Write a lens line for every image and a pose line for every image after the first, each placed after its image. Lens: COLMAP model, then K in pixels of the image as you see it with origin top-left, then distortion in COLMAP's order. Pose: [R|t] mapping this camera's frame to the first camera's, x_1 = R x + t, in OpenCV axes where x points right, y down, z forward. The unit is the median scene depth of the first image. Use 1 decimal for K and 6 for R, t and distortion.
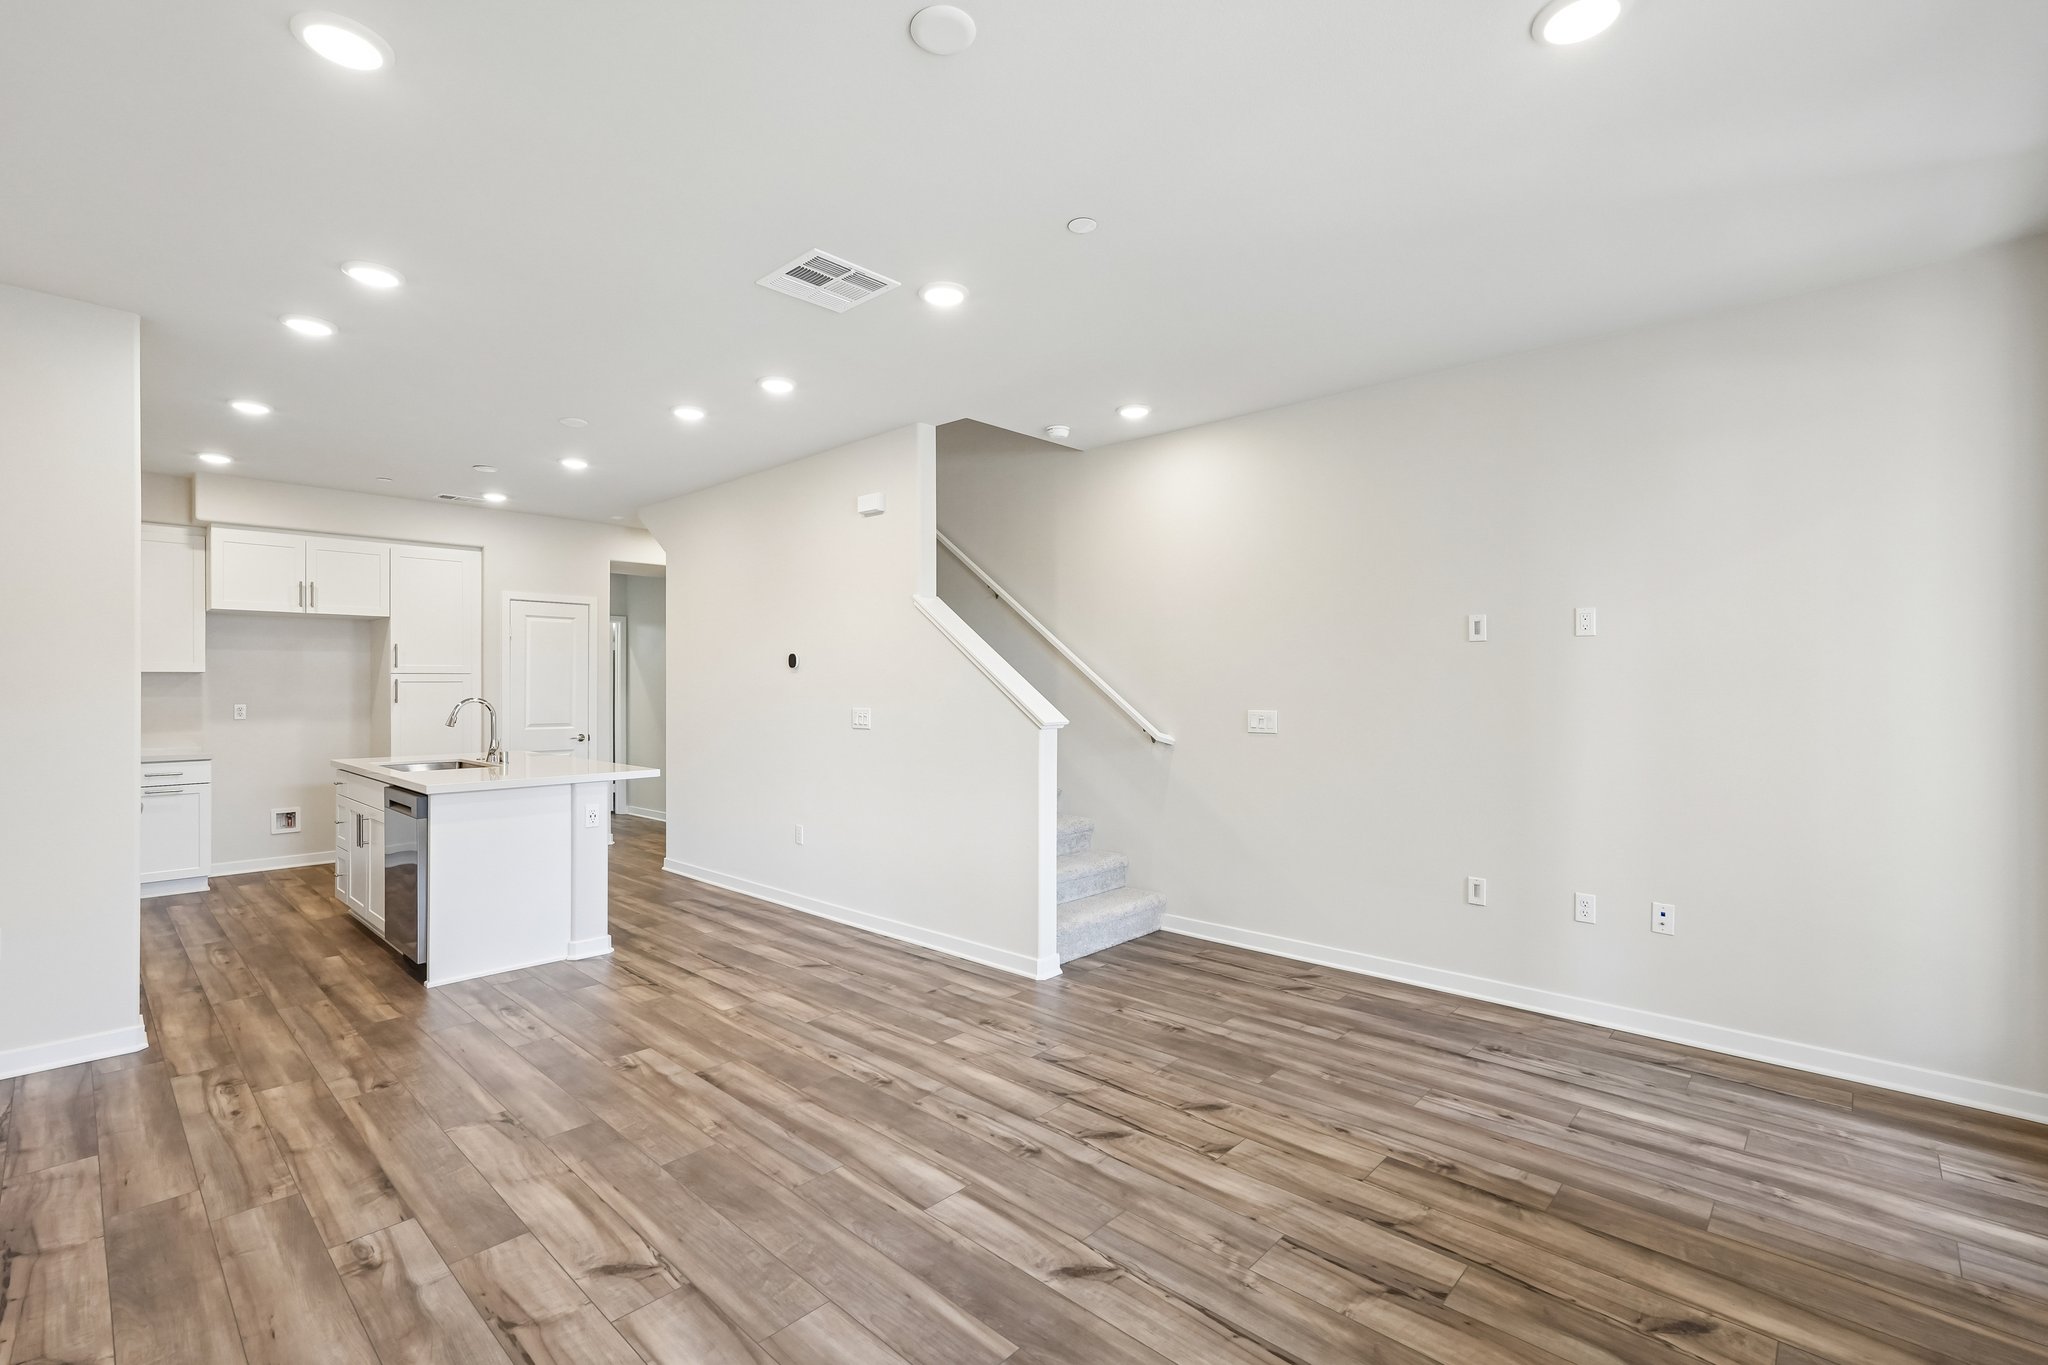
lens RADIAL K [[902.8, 0, 1025.3], [0, 902.8, 688.6], [0, 0, 1]] dist [-0.012470, 0.004896]
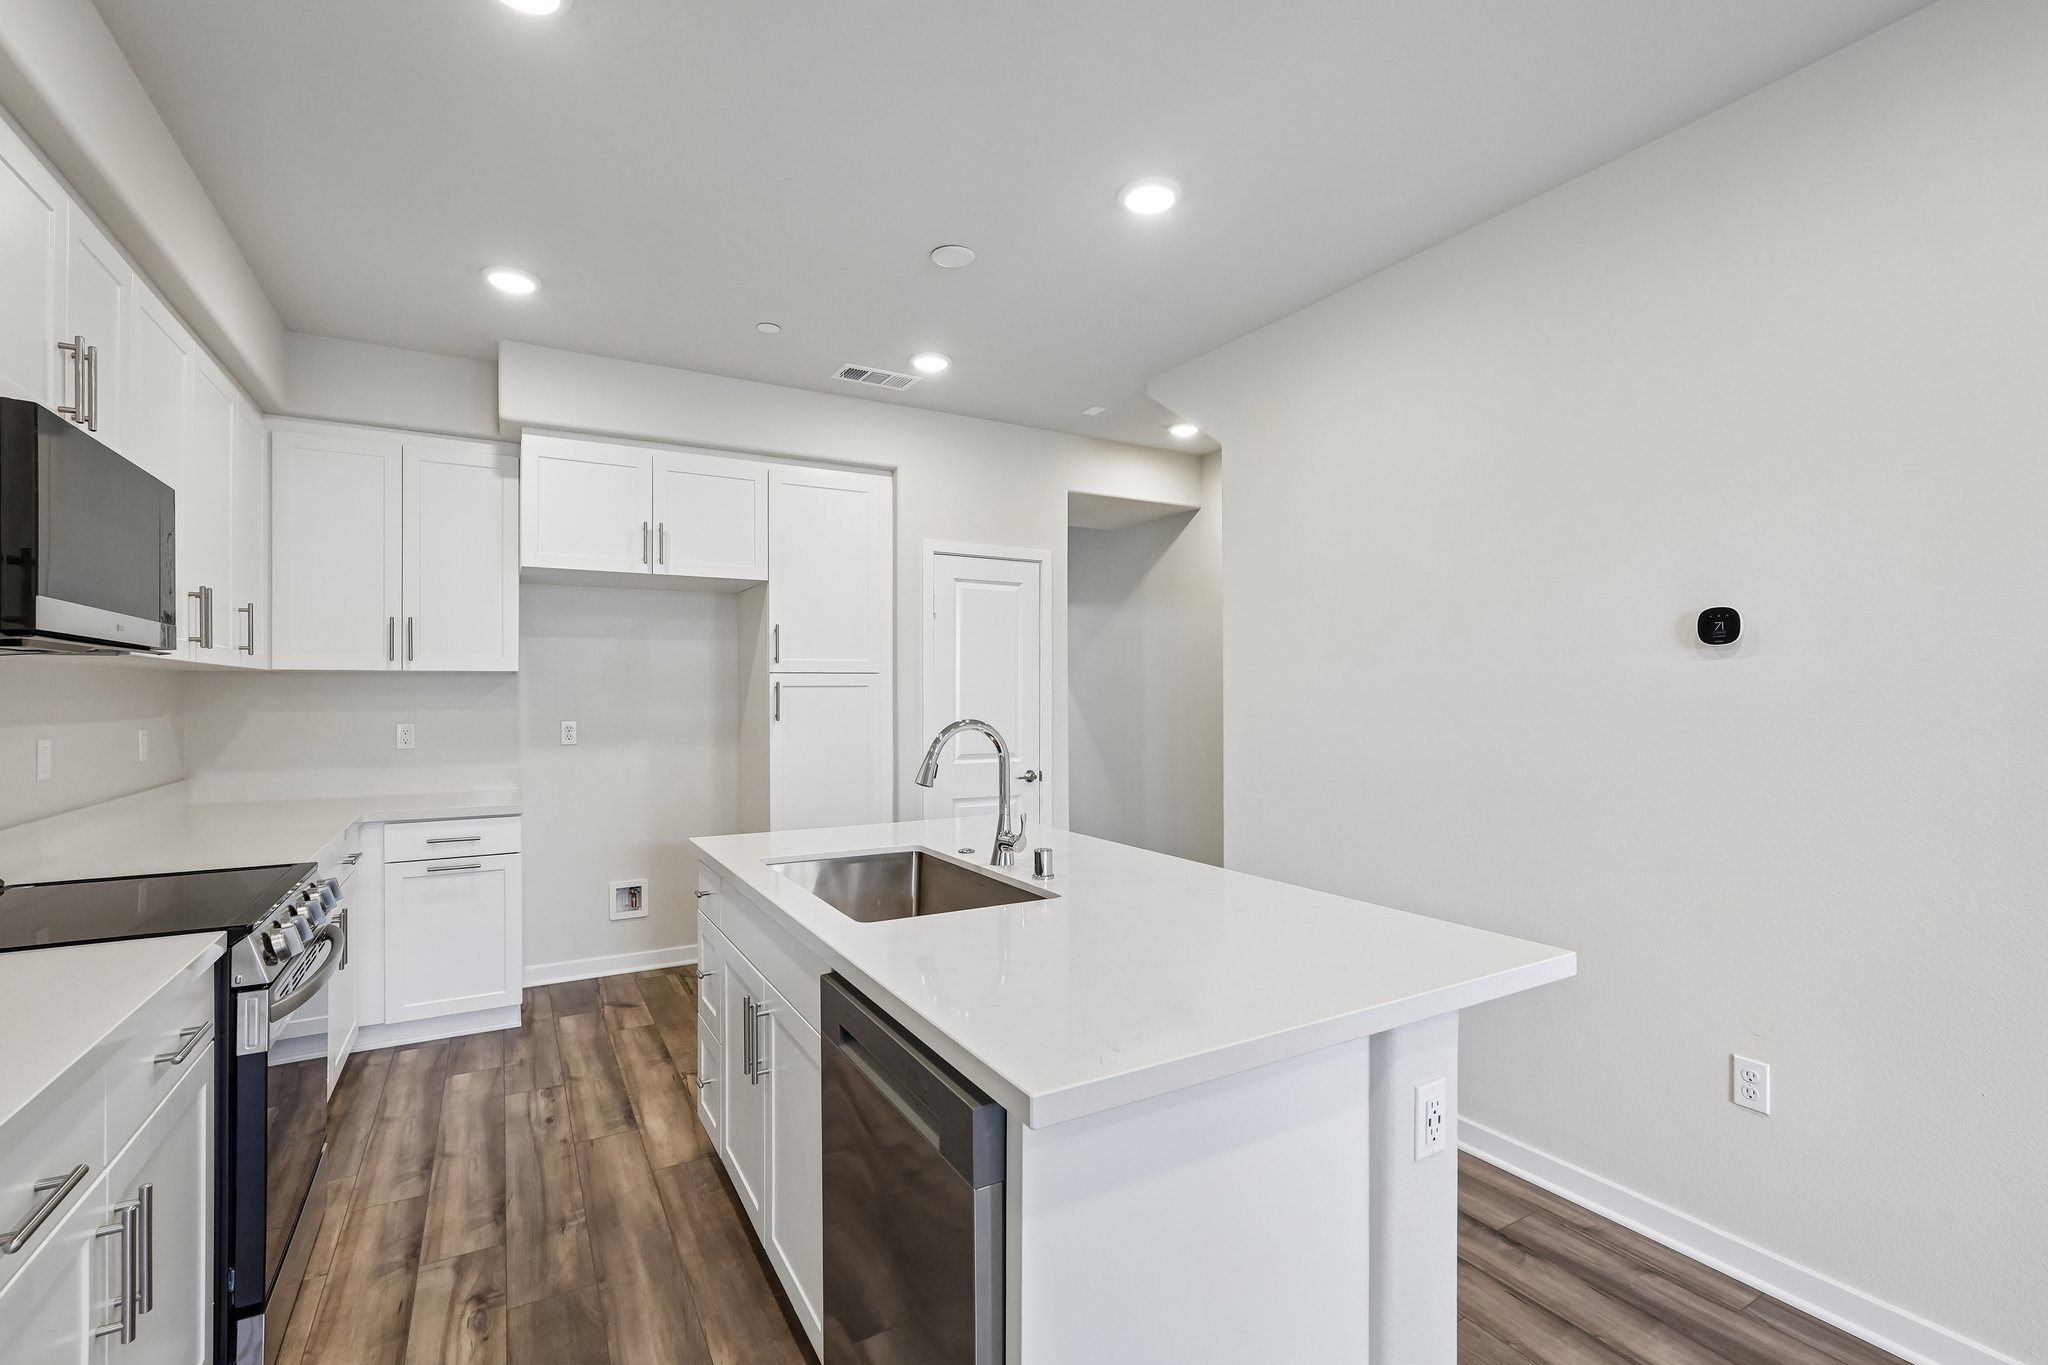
lens RADIAL K [[902.8, 0, 1019.2], [0, 902.8, 700.0], [0, 0, 1]] dist [-0.012470, 0.004896]
pose [[0.955100, 0.002011, -0.296278, -0.646012], [-0.000681, 0.999989, 0.004592, -0.001824], [0.296284, -0.004184, 0.955091, 0.826191]]
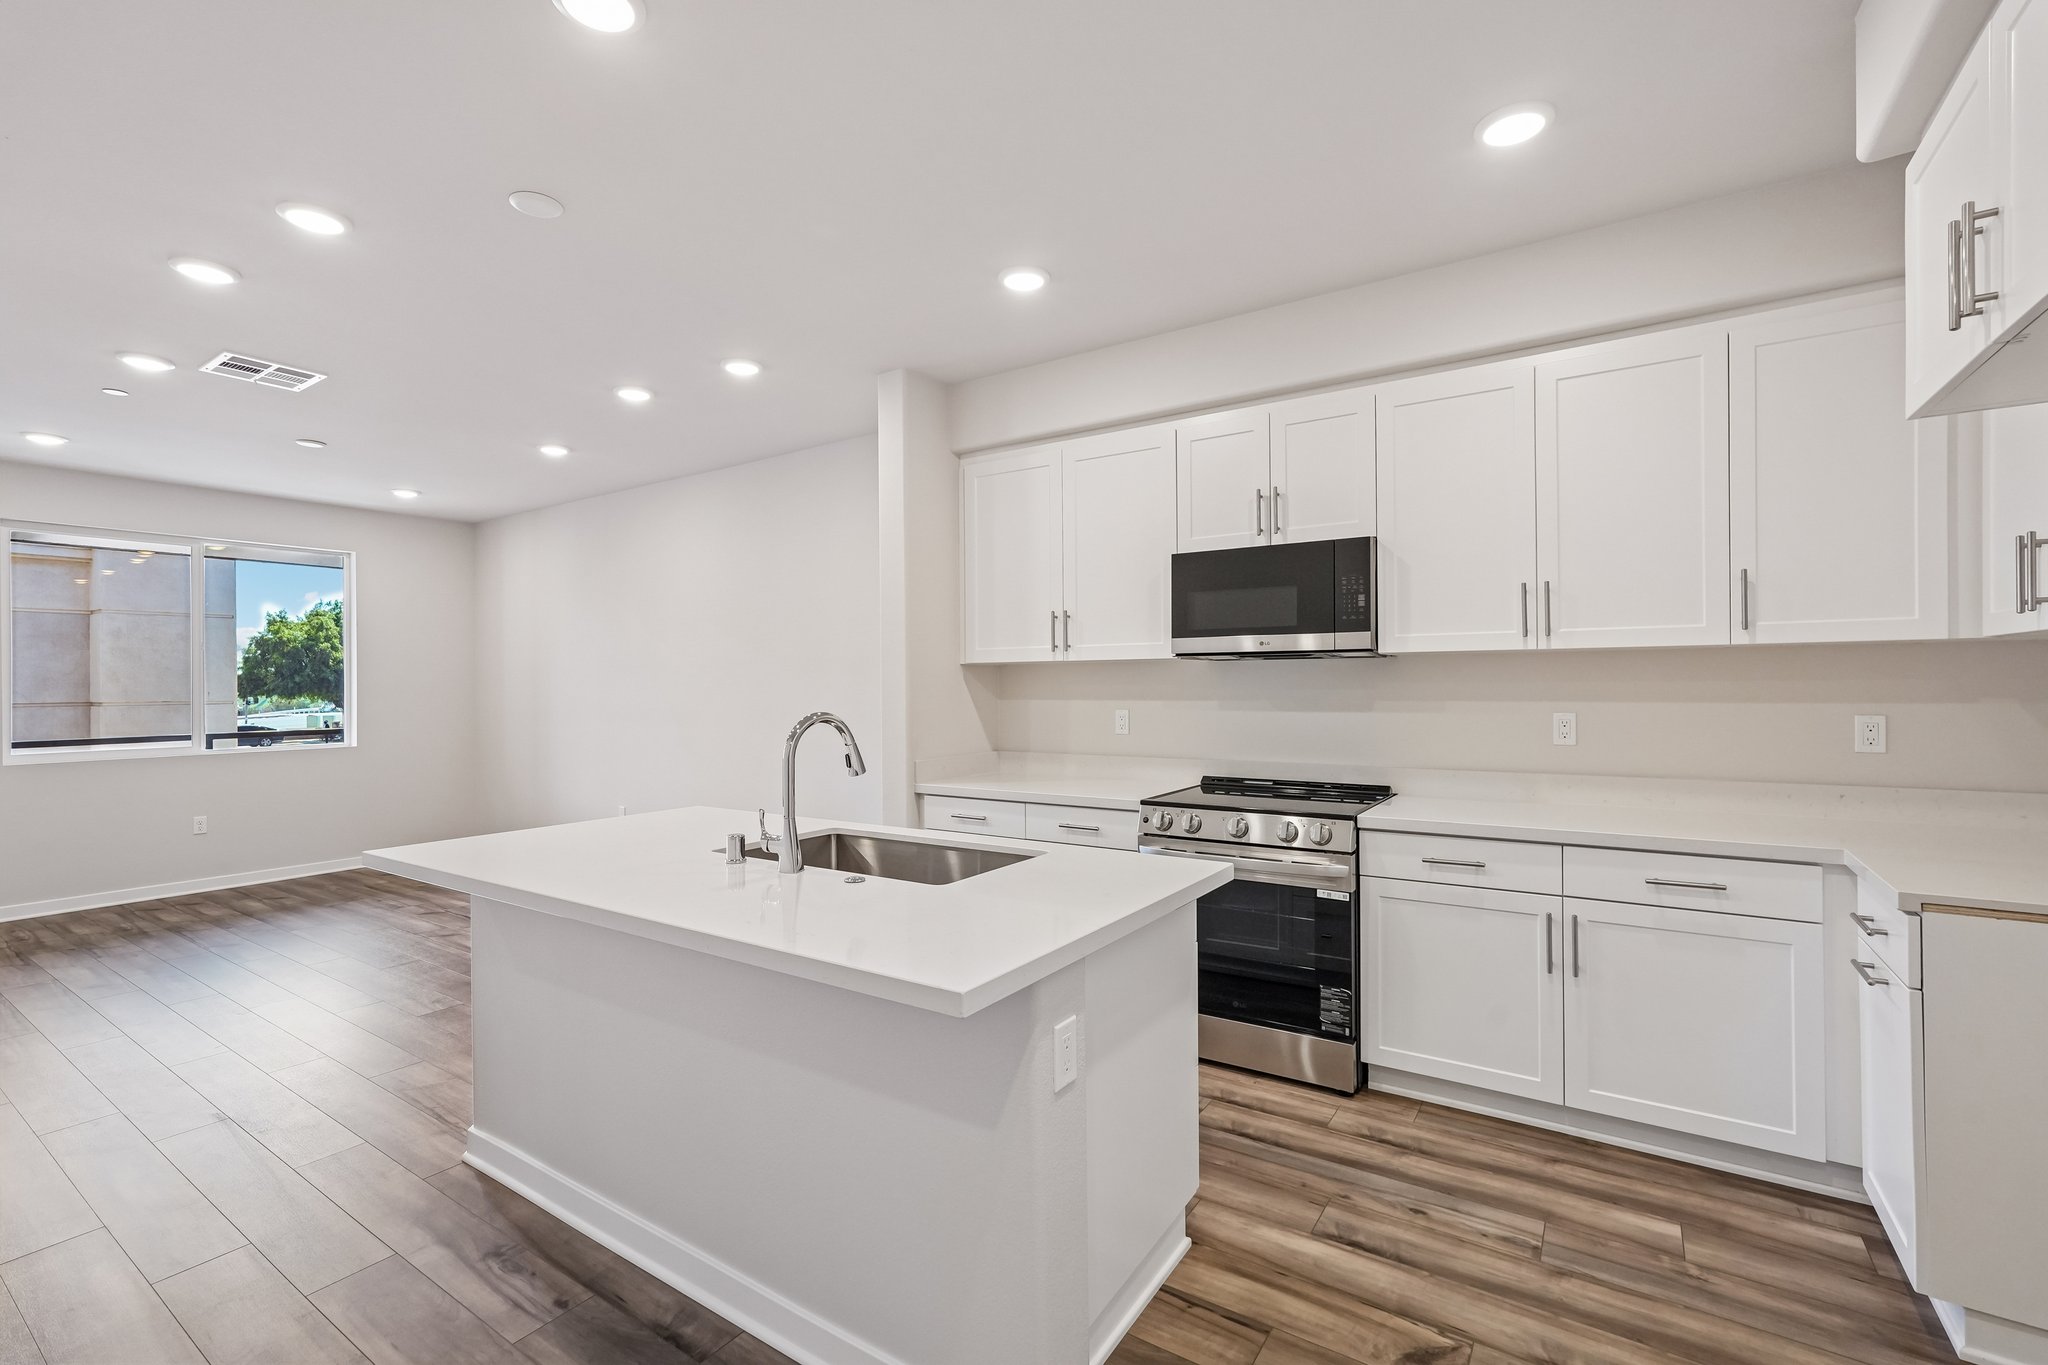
lens RADIAL K [[902.8, 0, 1028.1], [0, 902.8, 682.0], [0, 0, 1]] dist [-0.012470, 0.004896]
pose [[-0.986461, 0.003877, -0.163949, -0.756984], [0.003819, 0.999992, 0.000672, -0.001318], [0.163950, 0.000037, -0.986469, 1.348132]]
